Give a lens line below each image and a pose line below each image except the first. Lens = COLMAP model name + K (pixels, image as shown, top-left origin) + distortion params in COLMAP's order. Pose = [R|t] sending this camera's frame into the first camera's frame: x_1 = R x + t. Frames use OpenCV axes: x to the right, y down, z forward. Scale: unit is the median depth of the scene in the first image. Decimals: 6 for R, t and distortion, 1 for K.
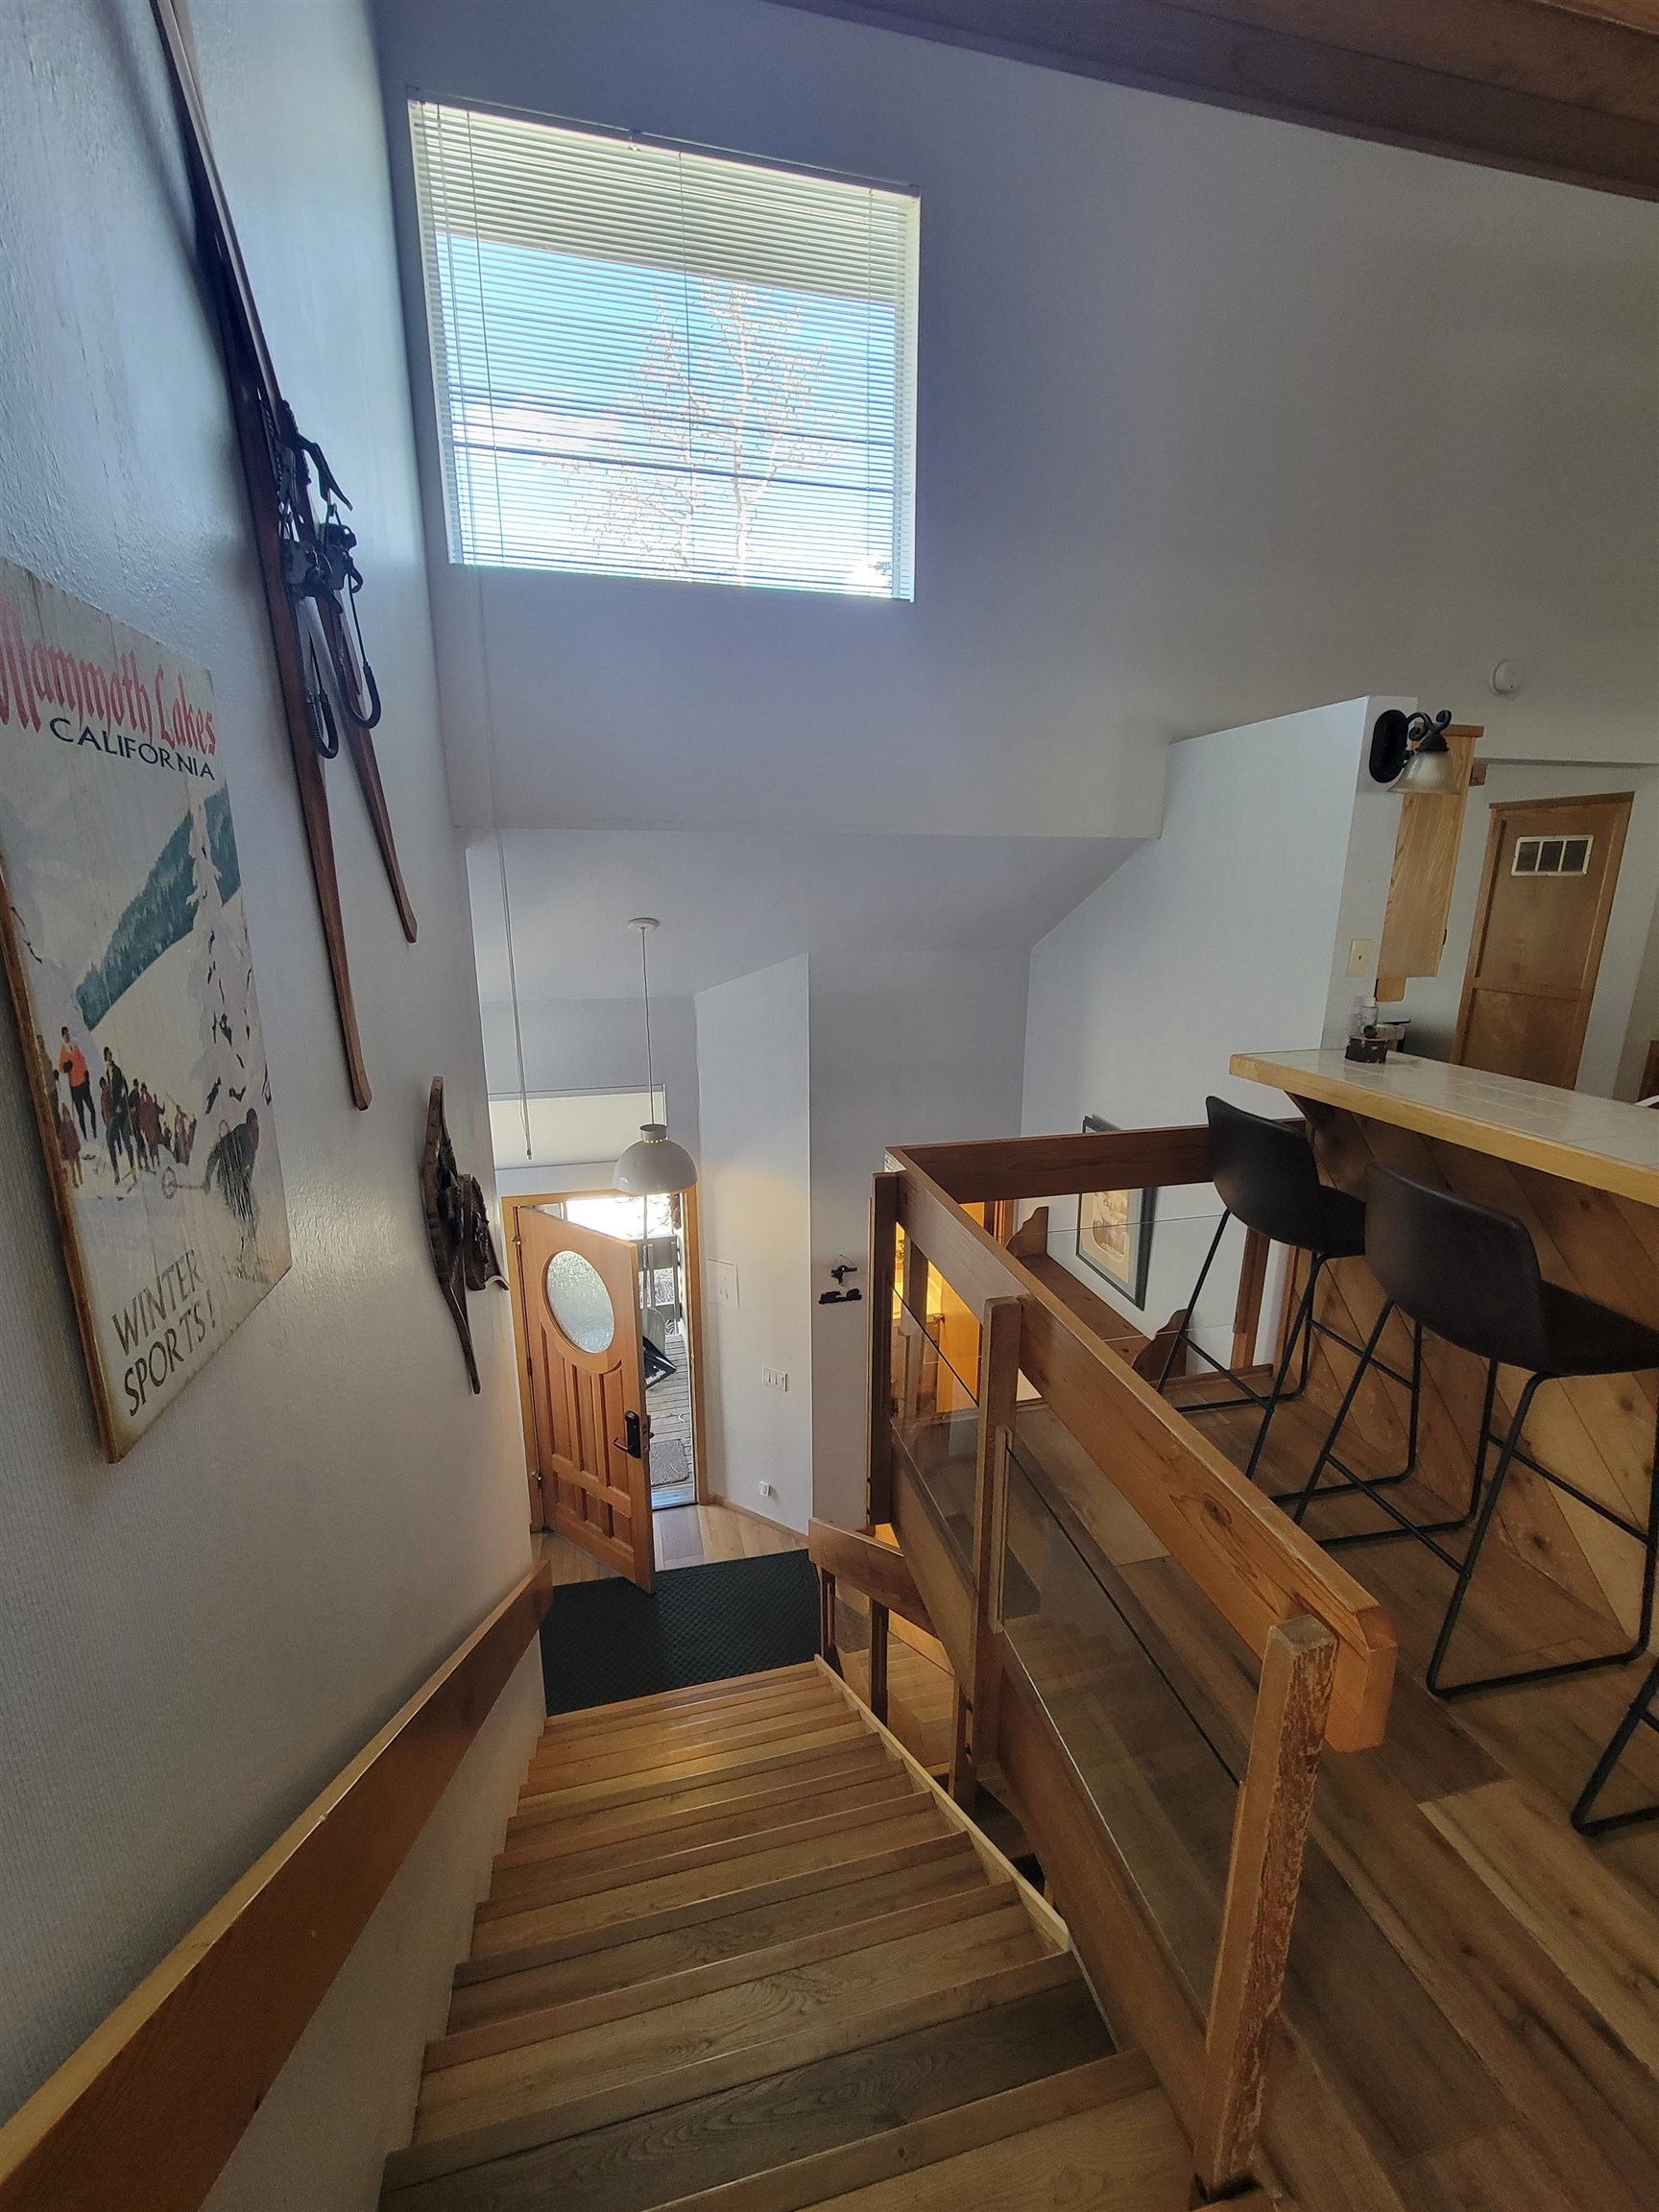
lens RADIAL K [[898.5, 0, 831.2], [0, 898.5, 1115.8], [0, 0, 1]] dist [0.000073, 0.000427]
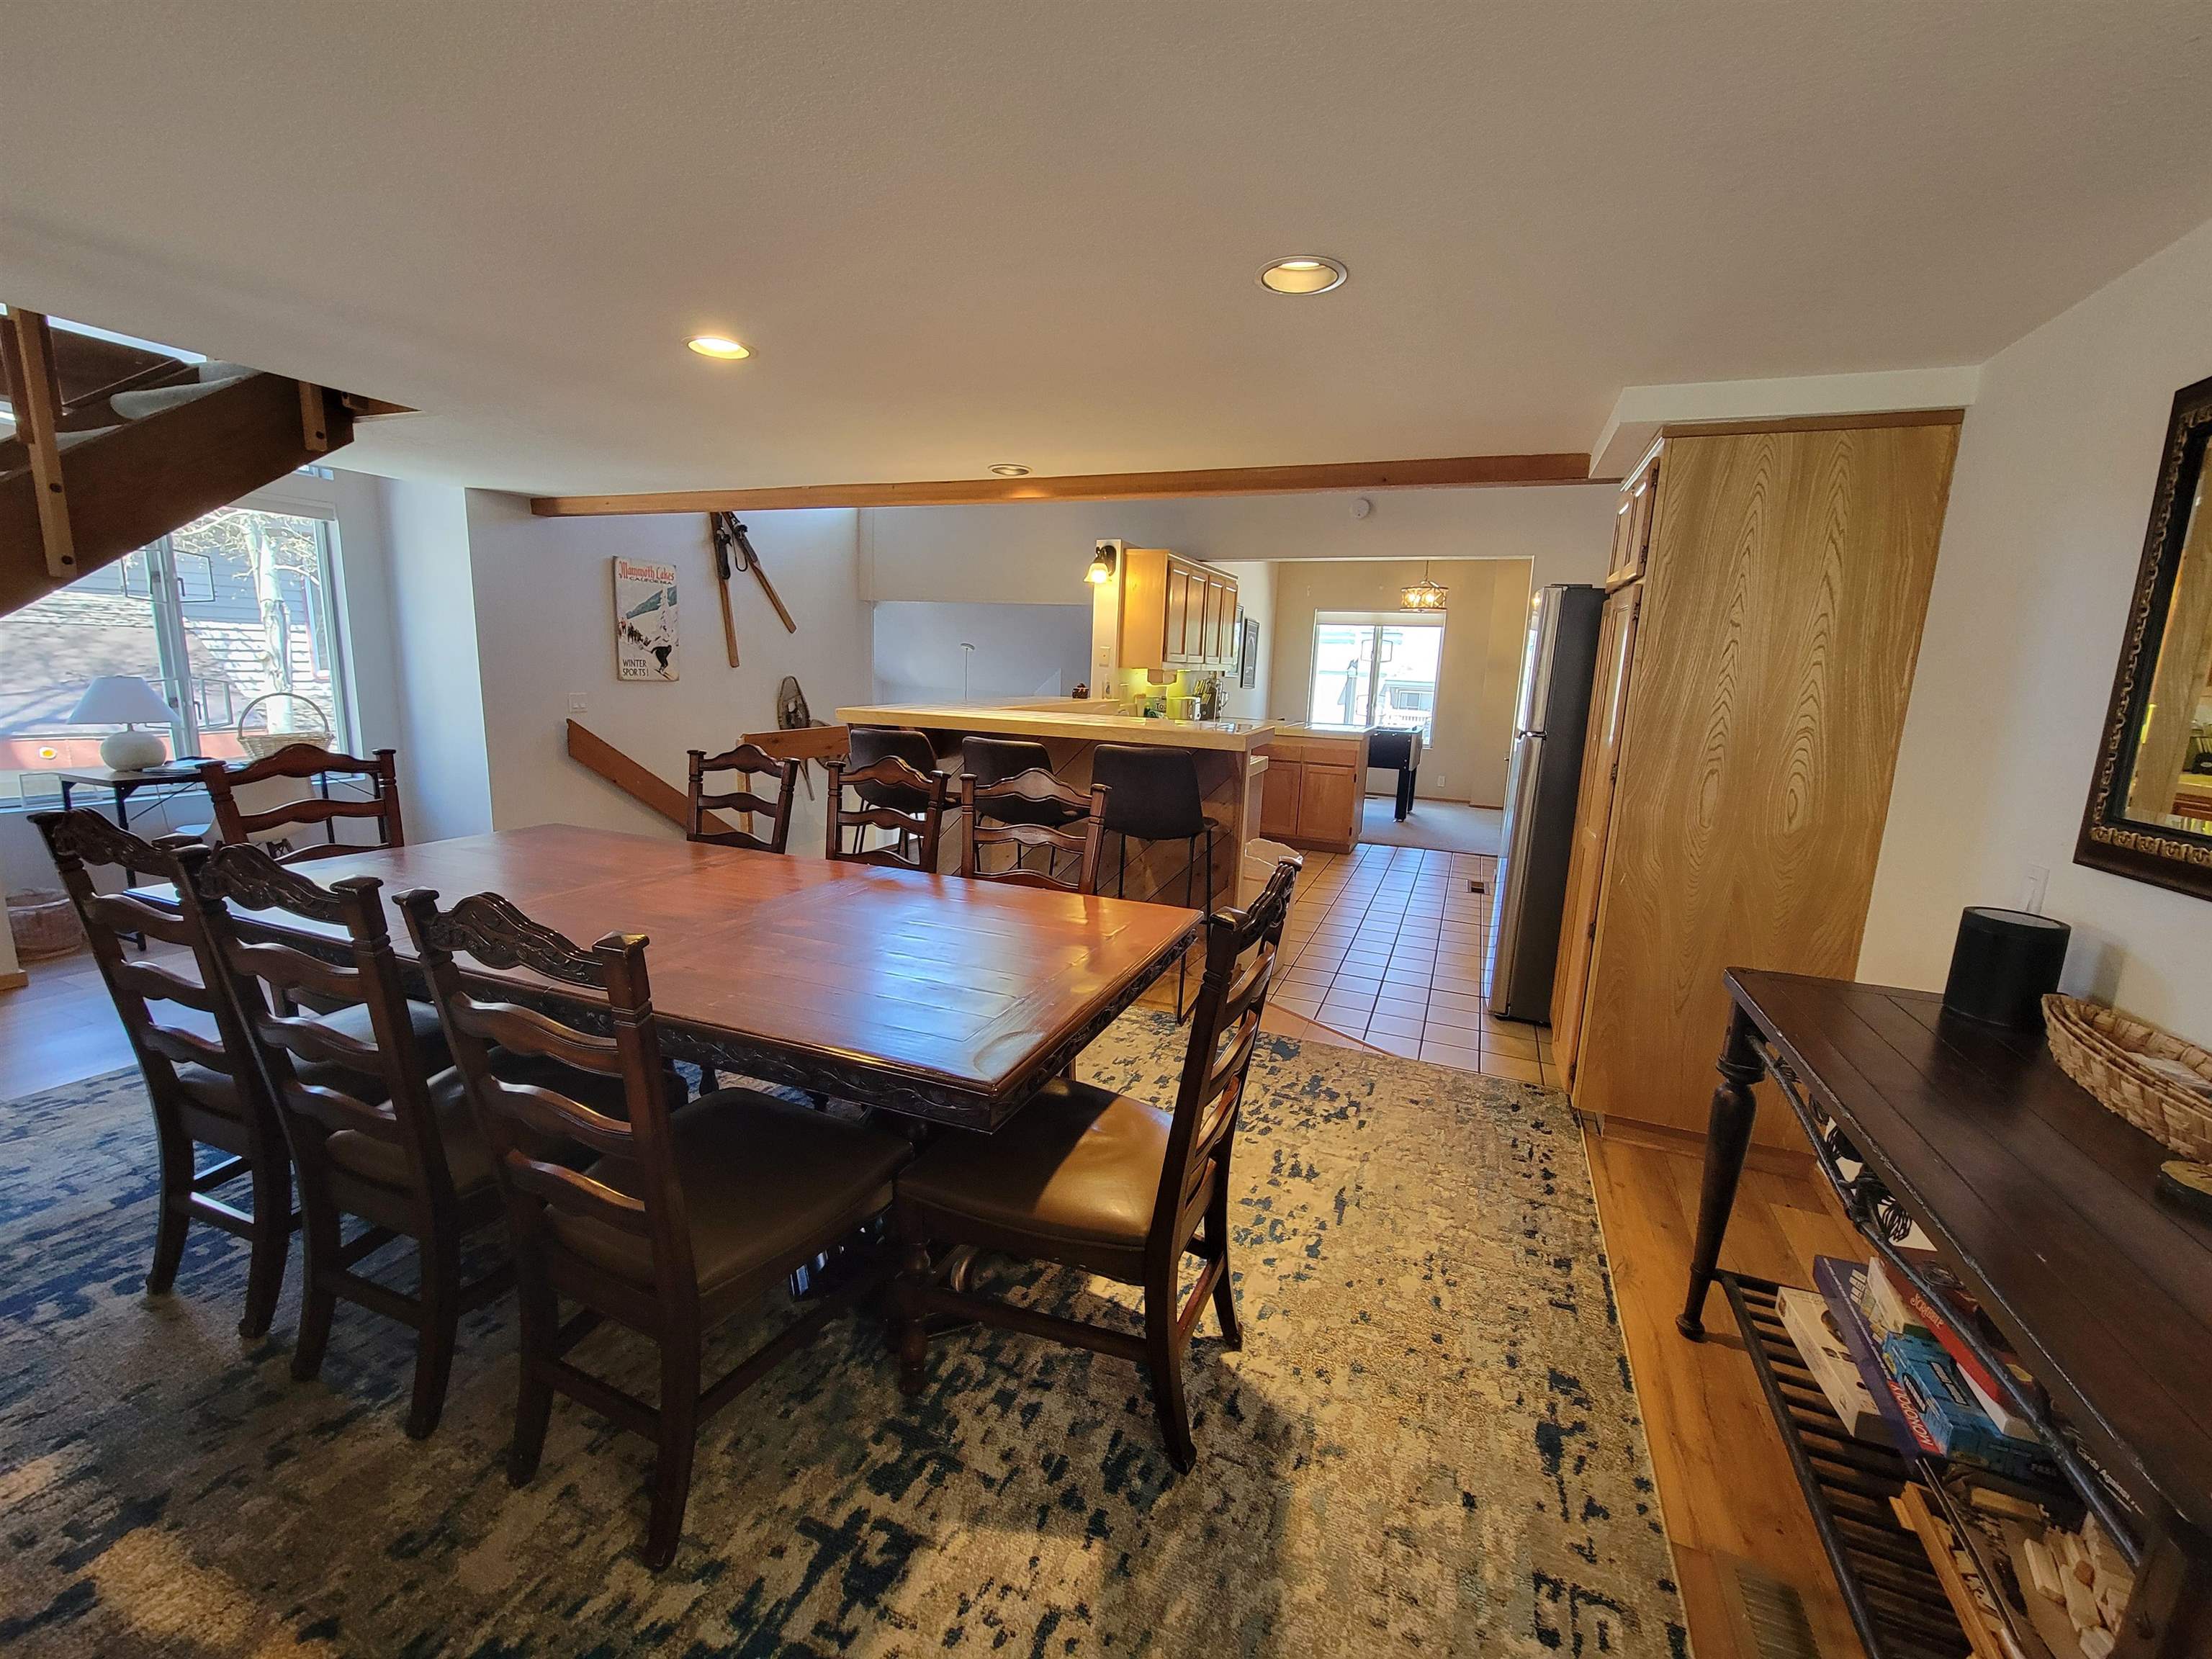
lens RADIAL K [[898.5, 0, 1101.4], [0, 898.5, 821.9], [0, 0, 1]] dist [0.000073, 0.000427]
pose [[0.804877, 0.137016, -0.577408, 1.787148], [-0.185297, 0.982360, -0.025186, 0.250349], [0.563771, 0.127264, 0.816067, -0.669930]]
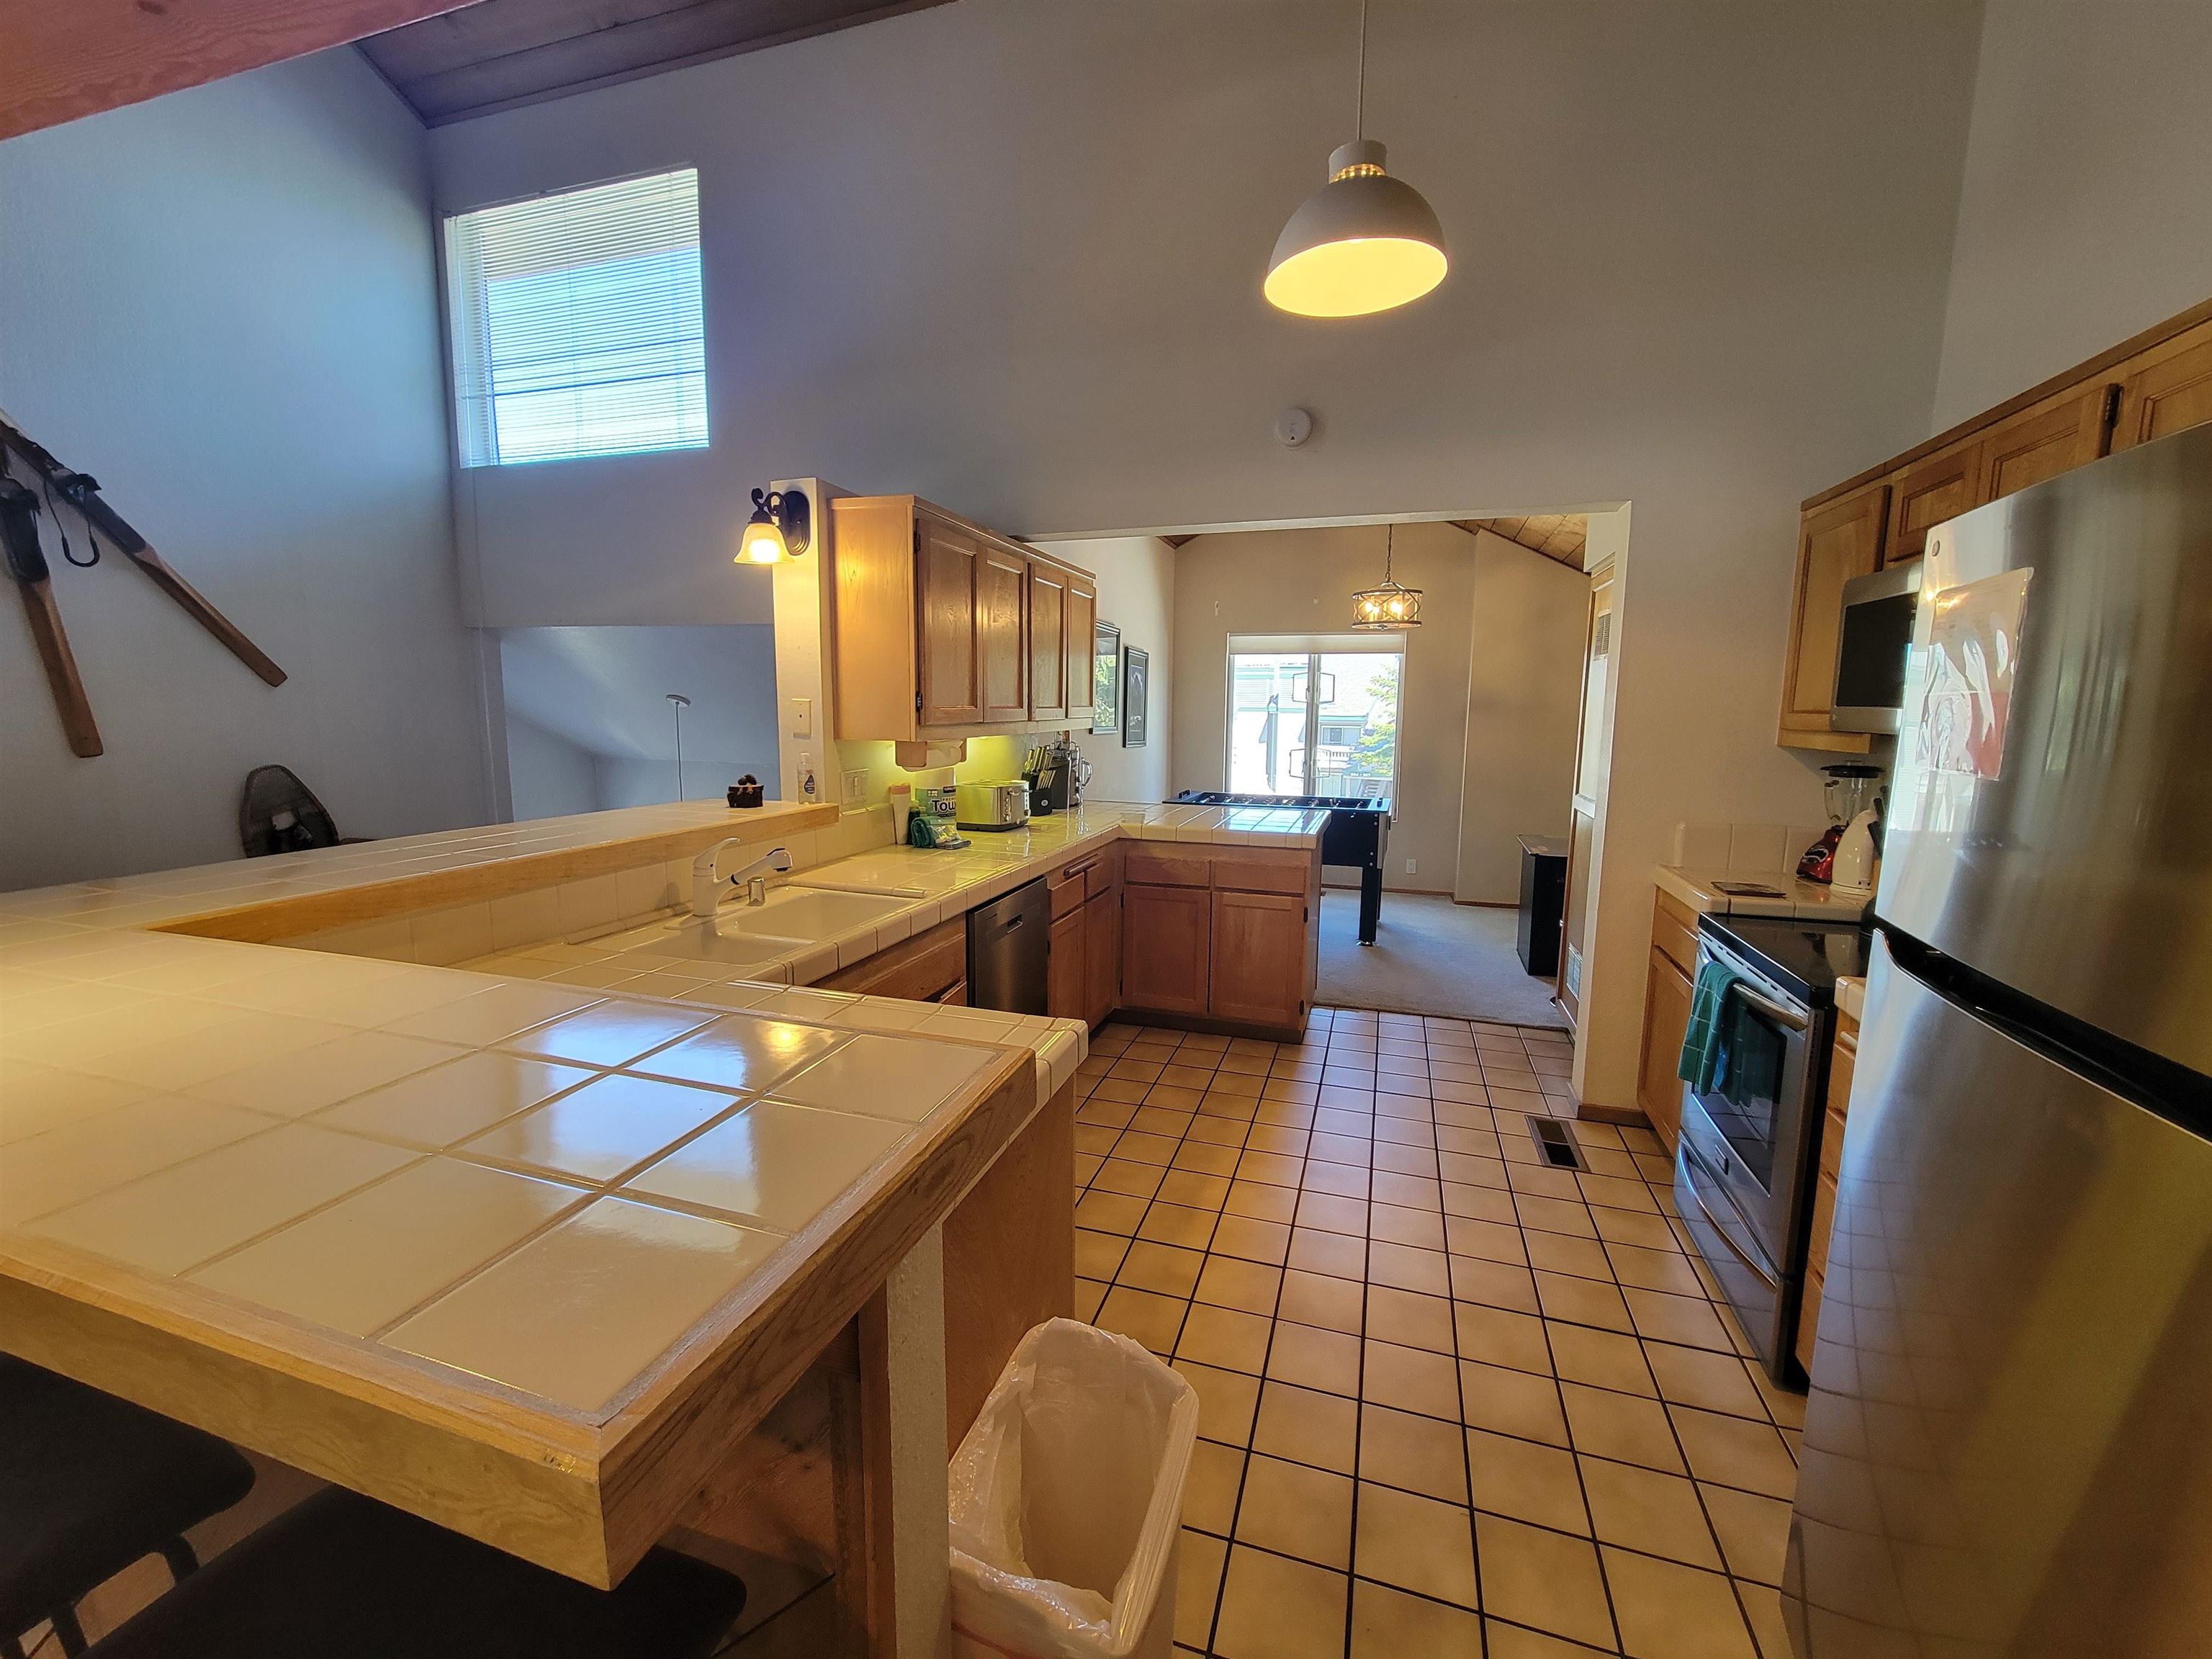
lens RADIAL K [[898.5, 0, 1101.4], [0, 898.5, 821.9], [0, 0, 1]] dist [0.000073, 0.000427]
pose [[0.852191, 0.079778, -0.517114, 1.372551], [-0.141933, 0.986498, -0.081710, -0.024871], [0.503613, 0.143028, 0.852008, 0.290430]]
